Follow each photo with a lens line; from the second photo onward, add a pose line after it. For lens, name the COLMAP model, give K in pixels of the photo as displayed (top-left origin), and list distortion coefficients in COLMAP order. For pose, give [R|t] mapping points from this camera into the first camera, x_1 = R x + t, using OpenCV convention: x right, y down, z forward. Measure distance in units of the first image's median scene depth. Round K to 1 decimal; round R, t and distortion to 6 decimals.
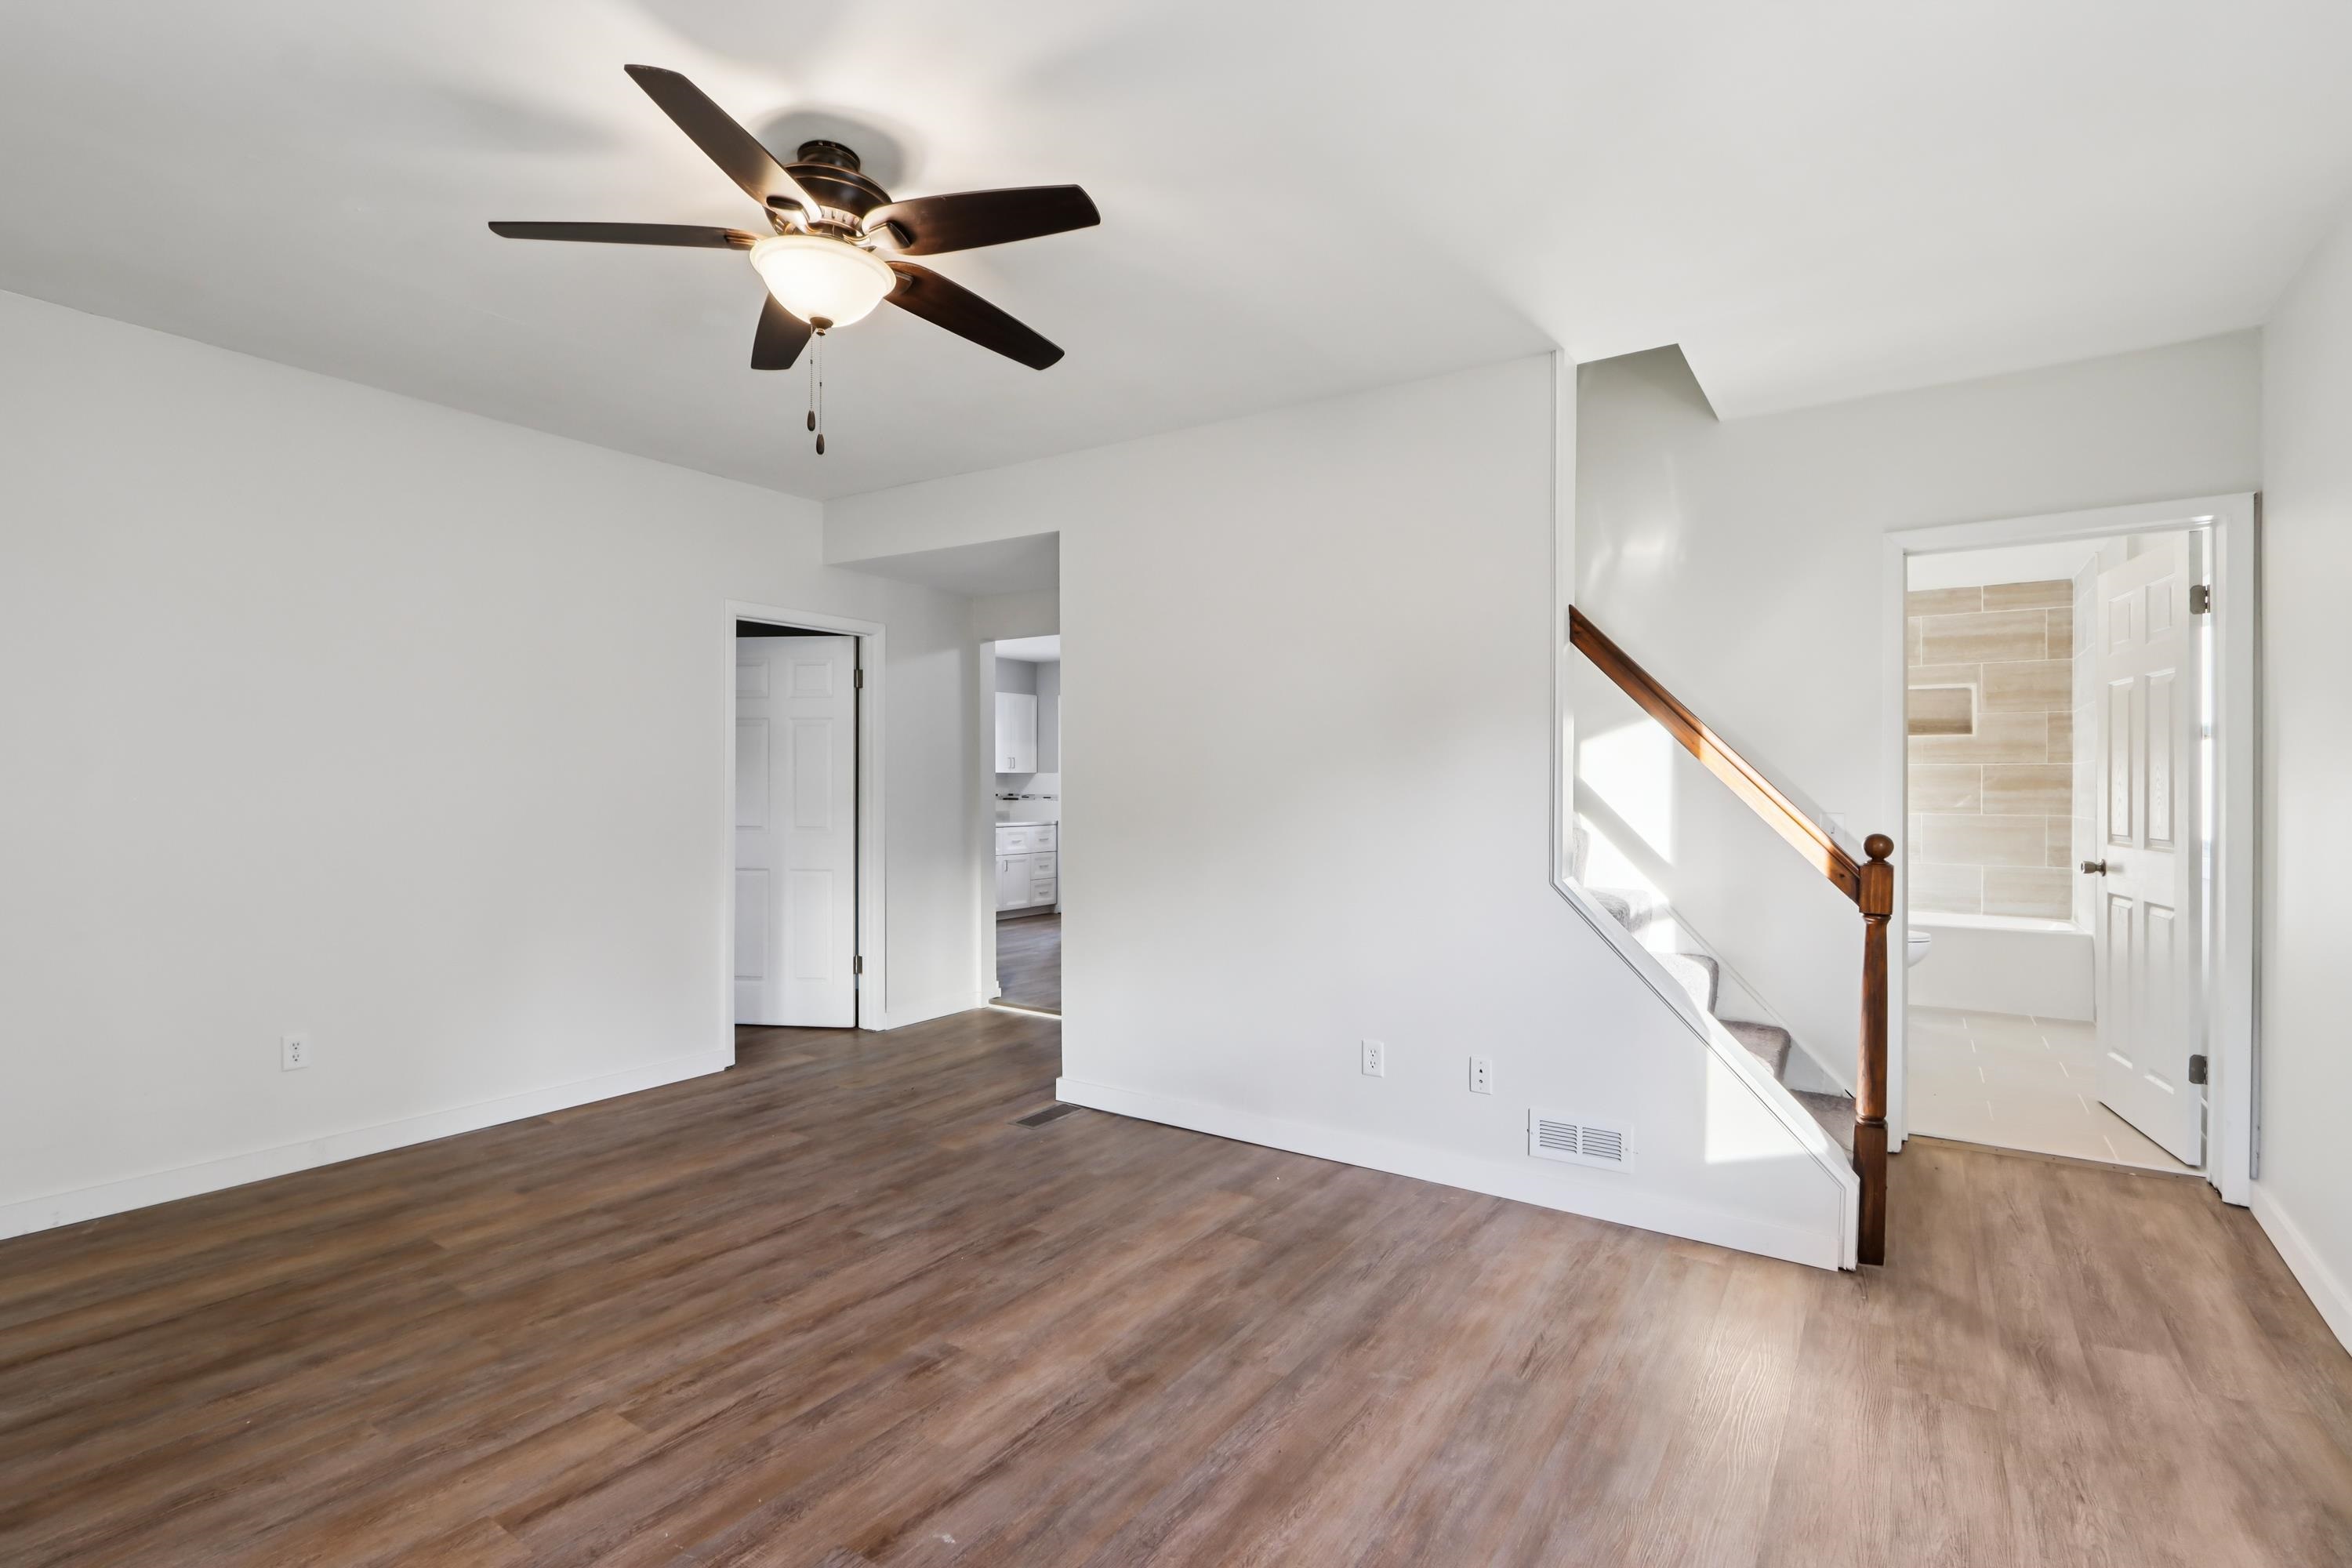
lens RADIAL K [[1112.3, 0, 1176.0], [0, 1112.3, 784.0], [0, 0, 1]] dist [-0.014026, 0.000346]
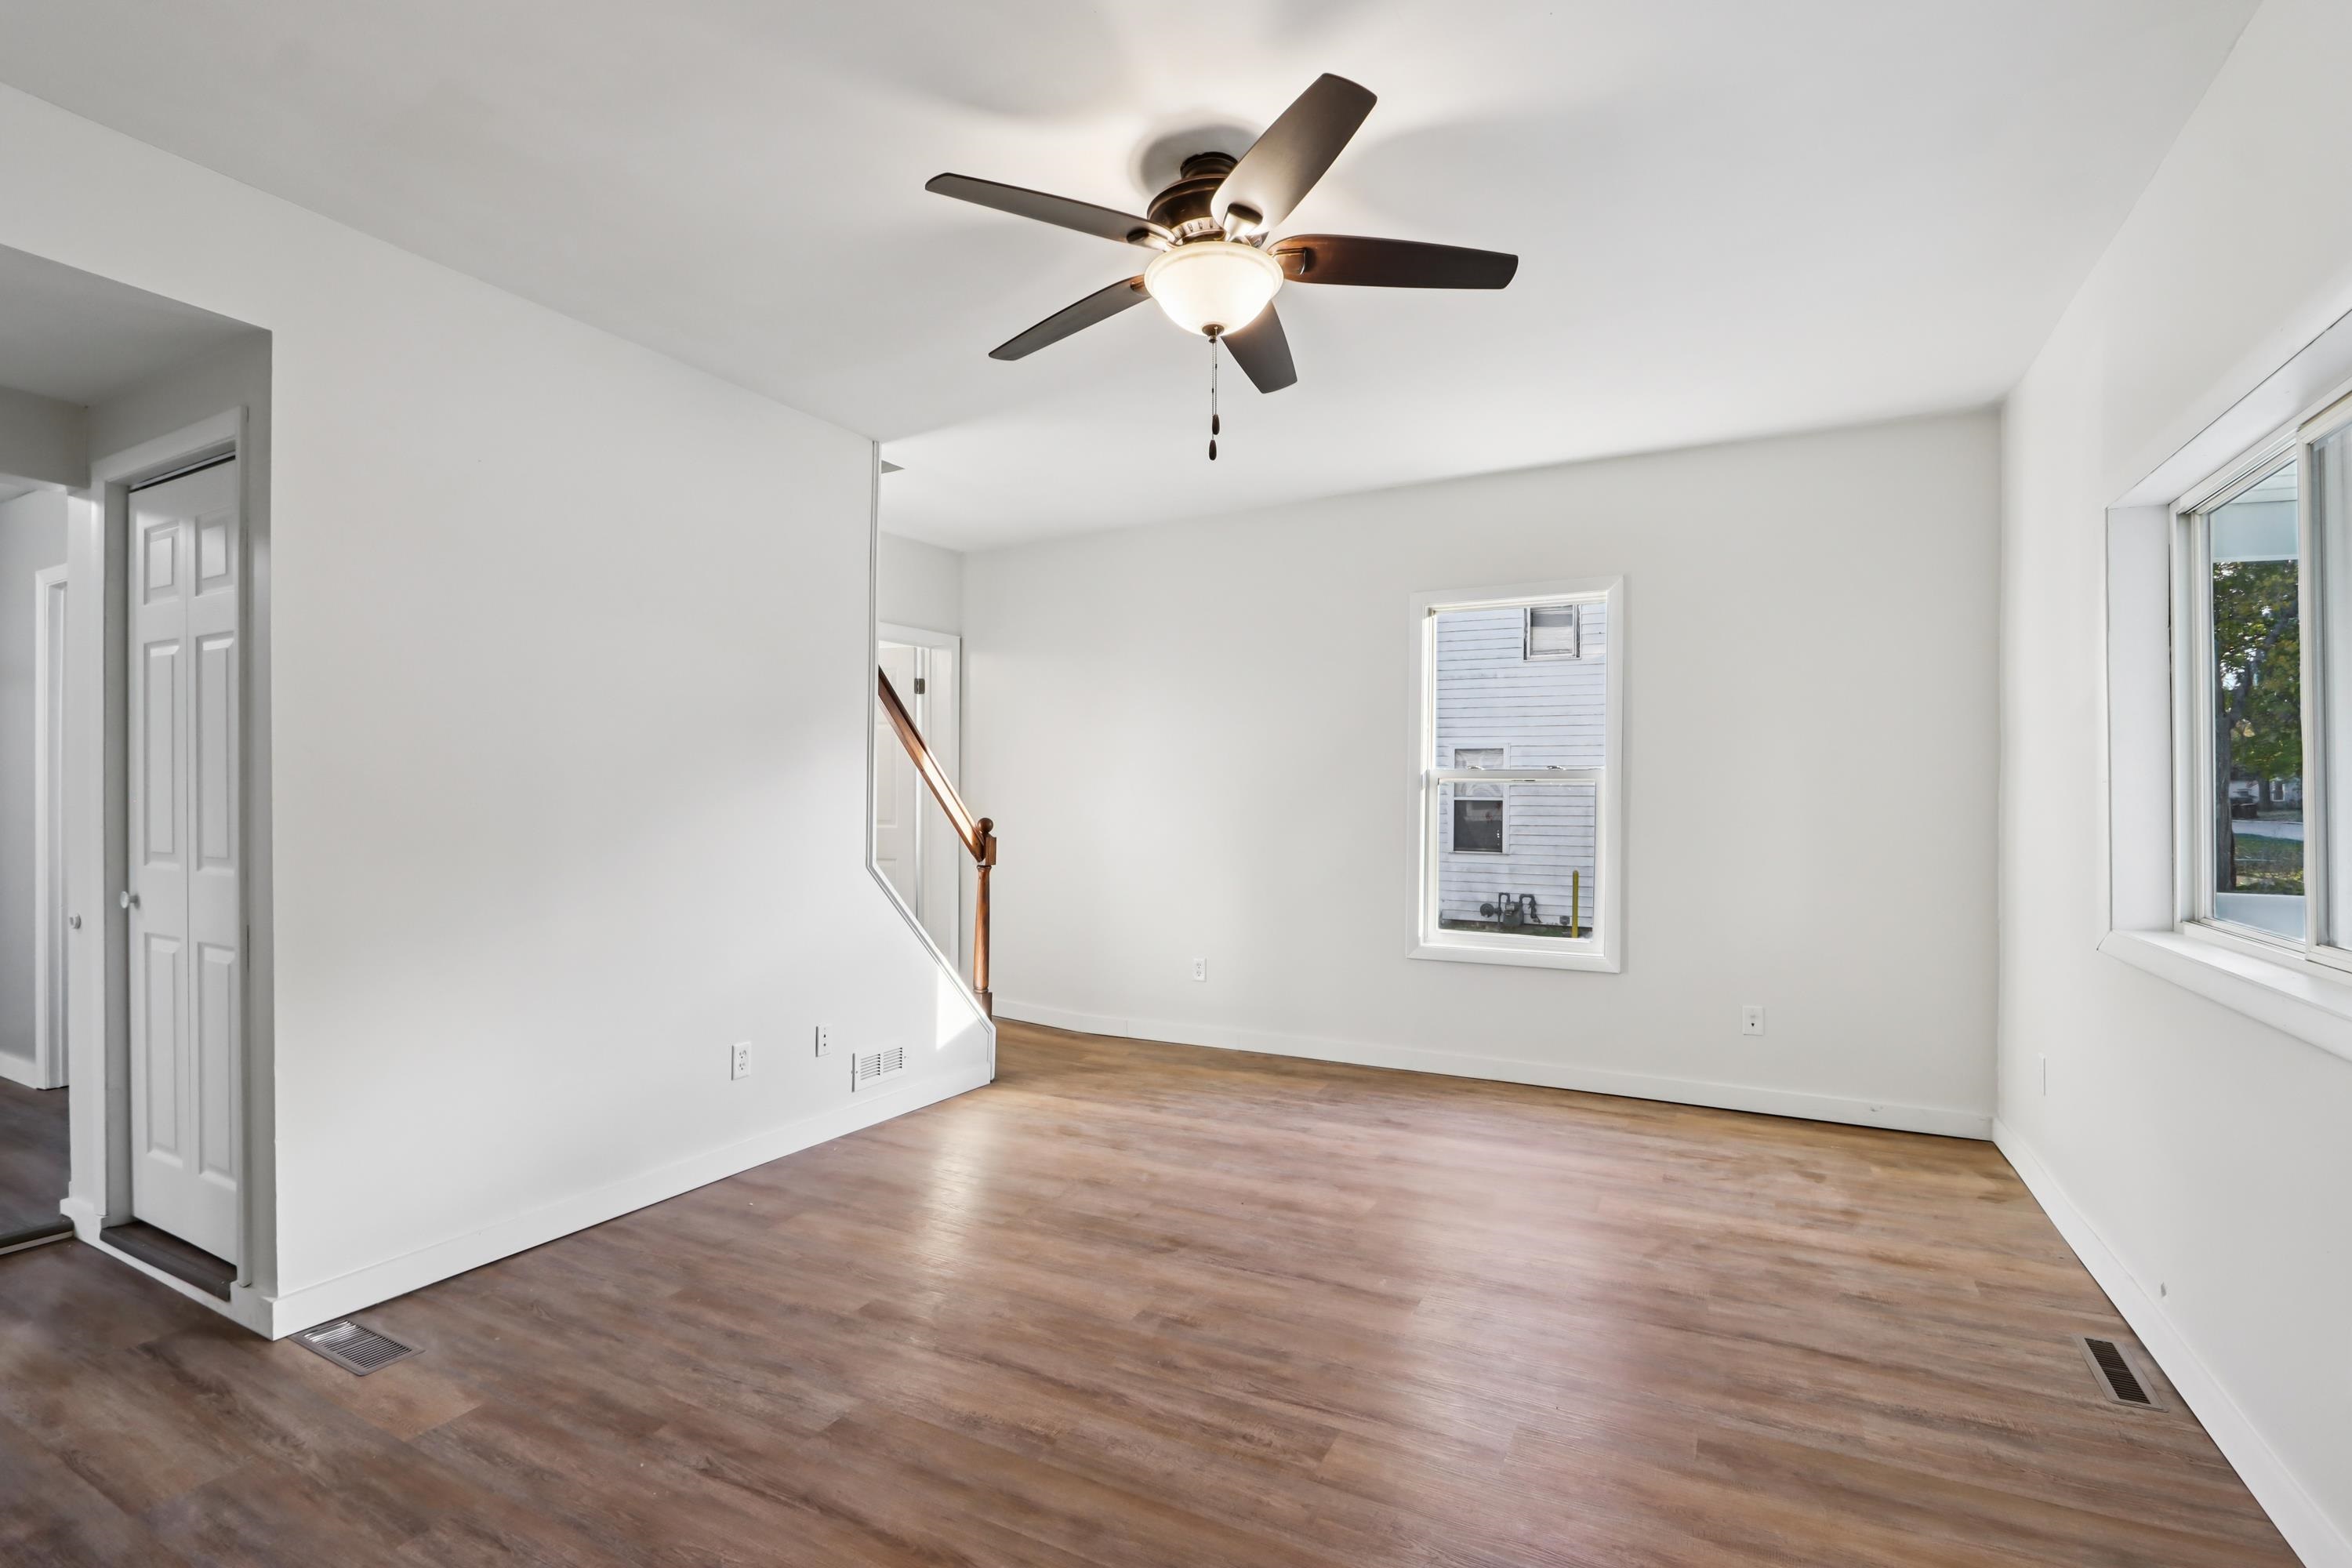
lens RADIAL K [[1063.2, 0, 1169.6], [0, 1063.2, 794.2], [0, 0, 1]] dist [-0.000443, 0.000200]
pose [[-0.095341, -0.001669, 0.995443, -1.054253], [-0.006431, 0.999979, 0.001060, 0.006347], [-0.995424, -0.006301, -0.095350, 0.926075]]
